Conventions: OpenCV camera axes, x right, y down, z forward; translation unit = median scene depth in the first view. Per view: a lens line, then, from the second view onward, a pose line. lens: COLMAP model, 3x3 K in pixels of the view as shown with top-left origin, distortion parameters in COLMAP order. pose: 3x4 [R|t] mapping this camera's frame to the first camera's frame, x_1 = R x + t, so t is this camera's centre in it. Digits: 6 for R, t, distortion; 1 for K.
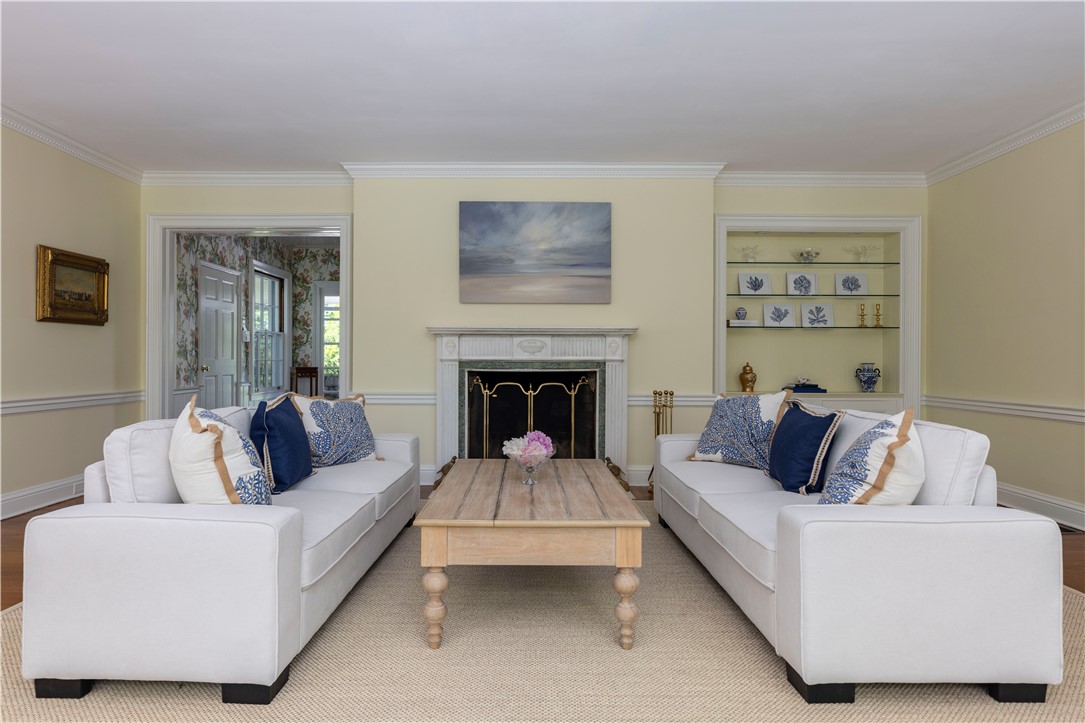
lens RADIAL K [[595.5, 0, 542.5], [0, 595.5, 361.5], [0, 0, 1]] dist [0.001117, 0.000103]
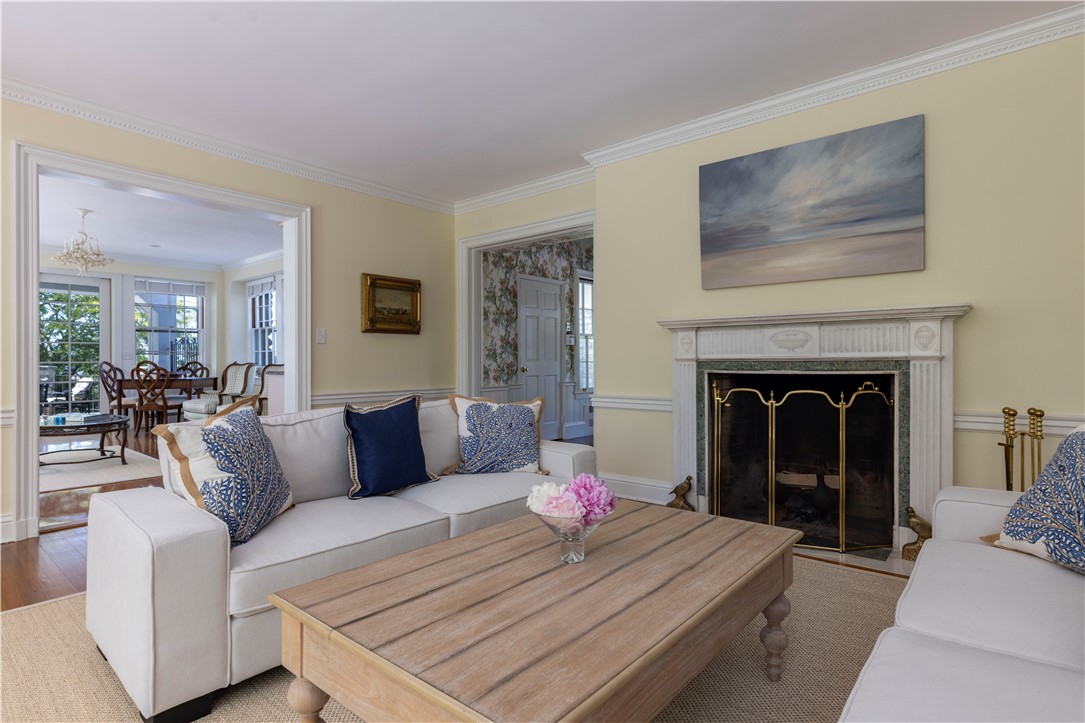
lens RADIAL K [[566.3, 0, 542.5], [0, 566.3, 361.5], [0, 0, 1]] dist [0.002189, -0.000184]
pose [[0.758204, -0.007712, -0.651972, 0.205228], [0.005802, 0.999970, -0.005082, 0.003156], [0.651992, 0.000071, 0.758226, 0.267522]]
